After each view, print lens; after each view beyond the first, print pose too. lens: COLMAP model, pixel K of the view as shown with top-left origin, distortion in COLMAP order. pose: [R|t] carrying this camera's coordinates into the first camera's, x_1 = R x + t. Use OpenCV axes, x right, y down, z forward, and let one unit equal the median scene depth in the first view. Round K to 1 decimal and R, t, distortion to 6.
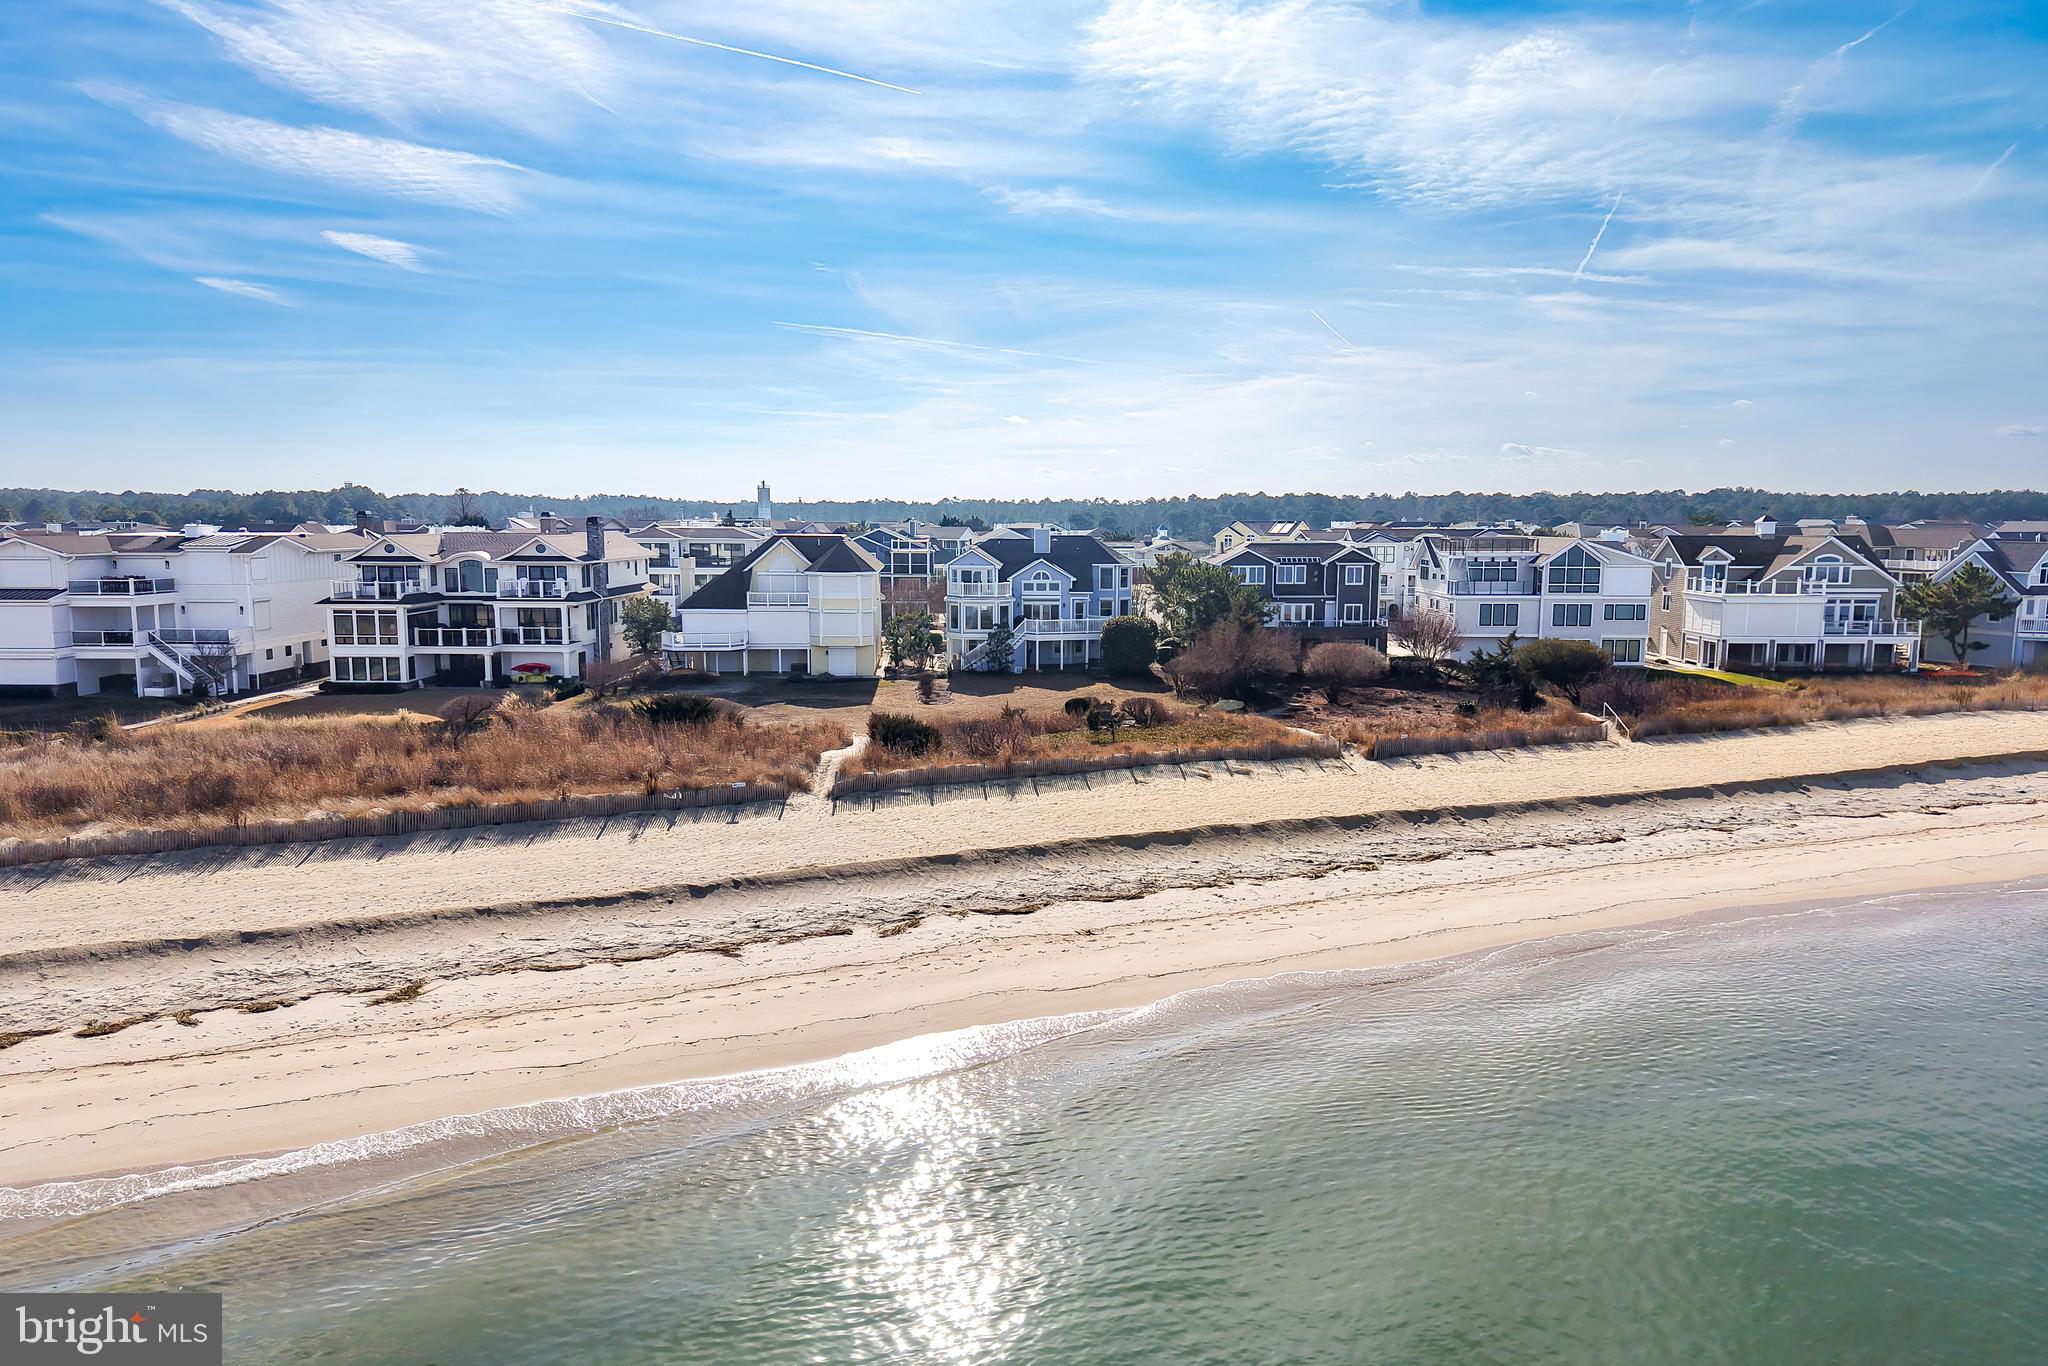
lens RADIAL K [[1435.6, 0, 1024.0], [0, 1435.6, 683.0], [0, 0, 1]] dist [0.007093, -0.000968]
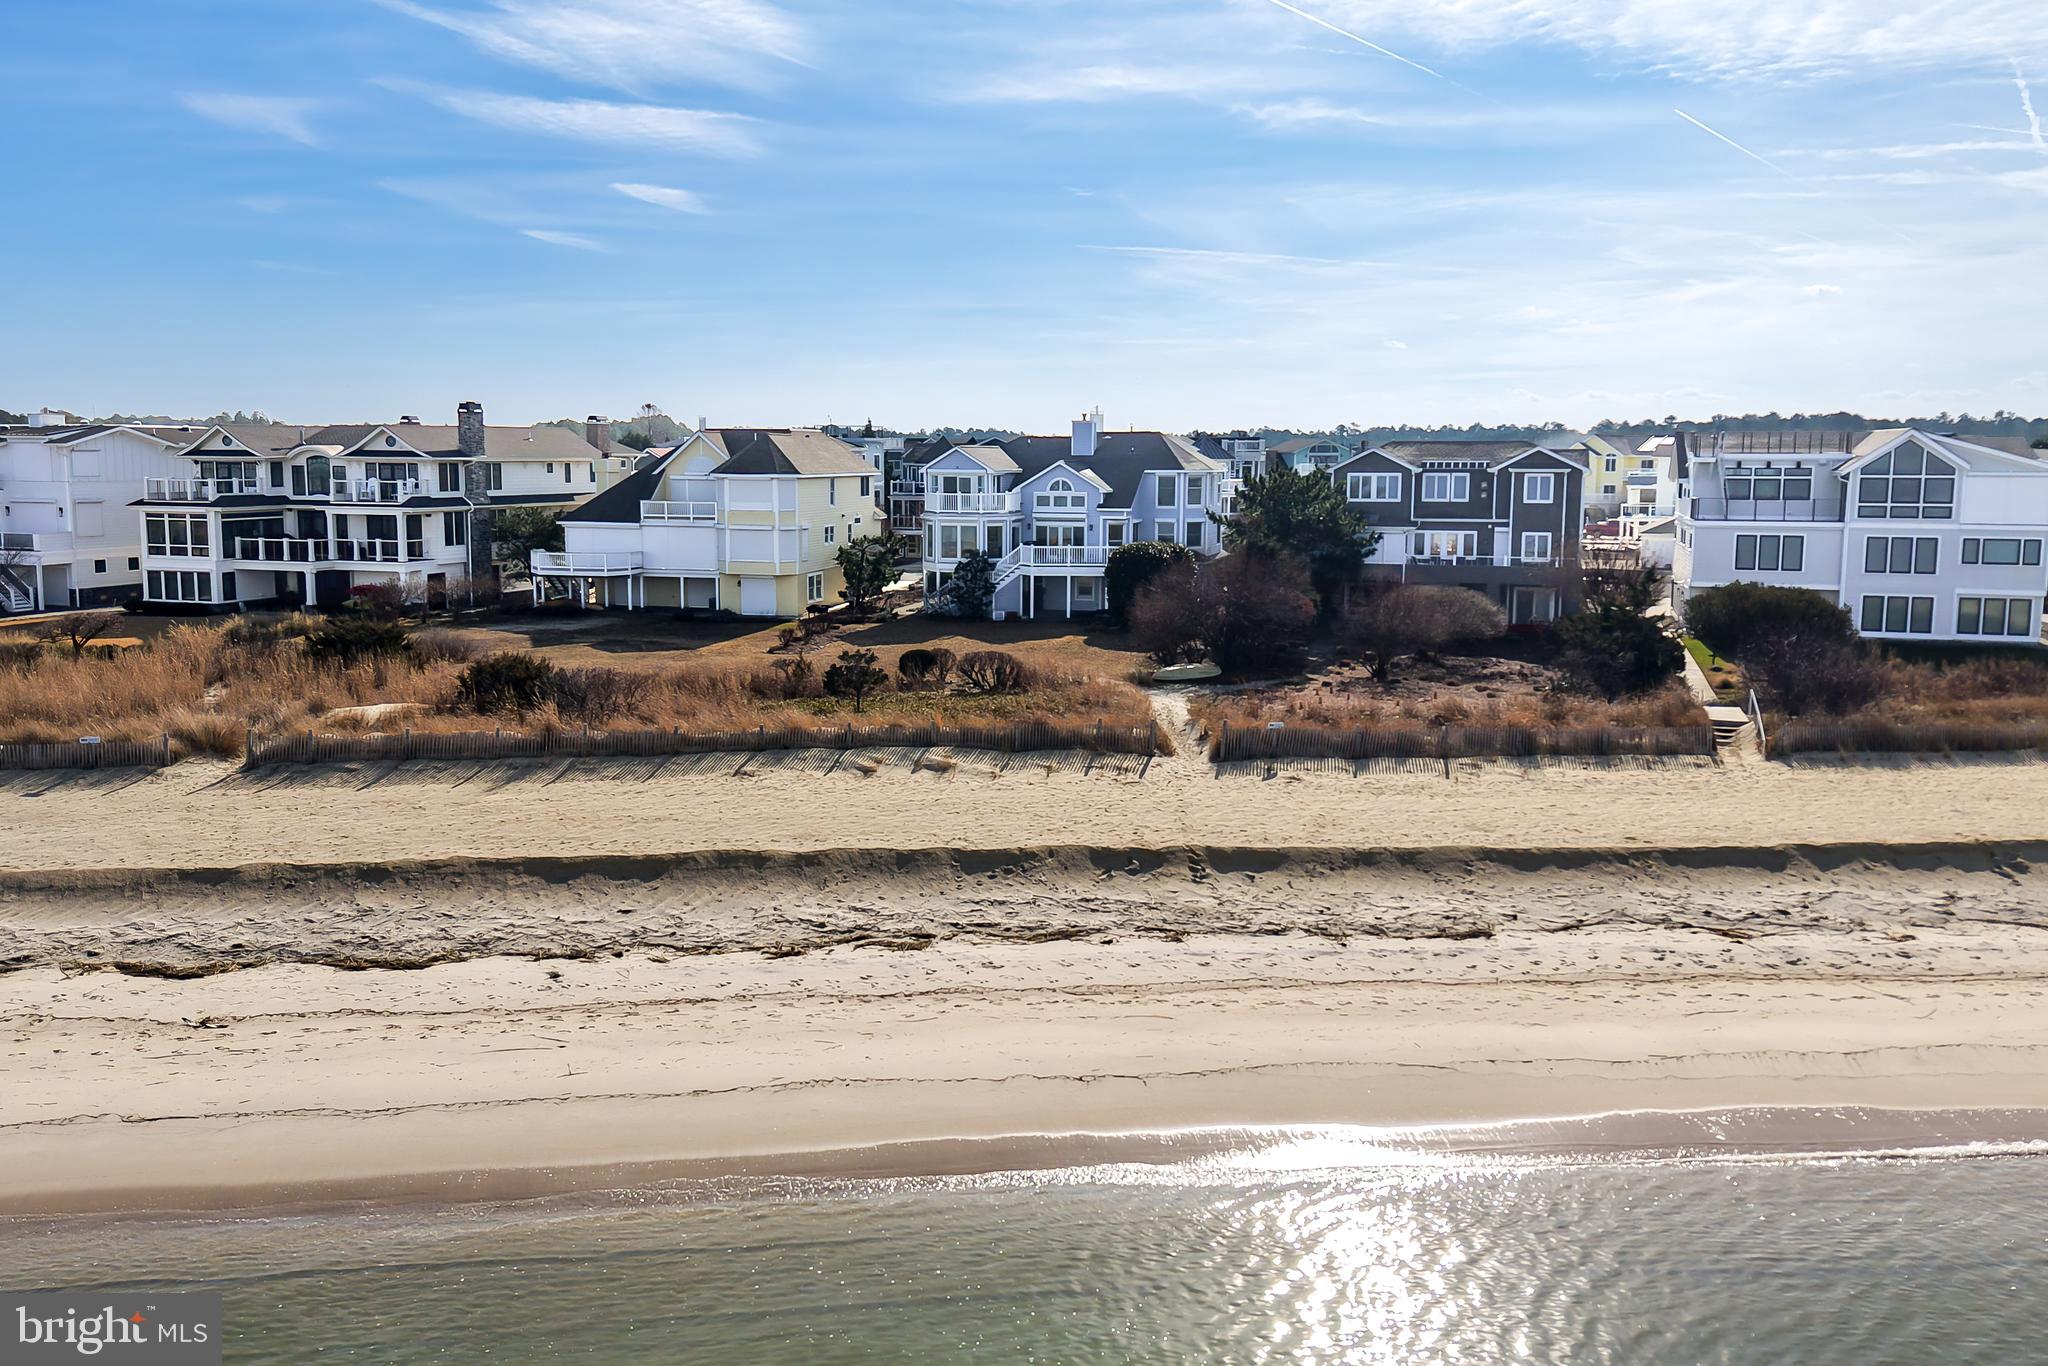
lens RADIAL K [[1621.4, 0, 1025.2], [0, 1621.4, 804.6], [0, 0, 1]] dist [0.011979, -0.004285]
pose [[0.949876, 0.065461, -0.305696, 0.244988], [-0.035942, 0.994215, 0.101219, 0.002611], [0.310553, -0.085158, 0.946734, 0.205666]]
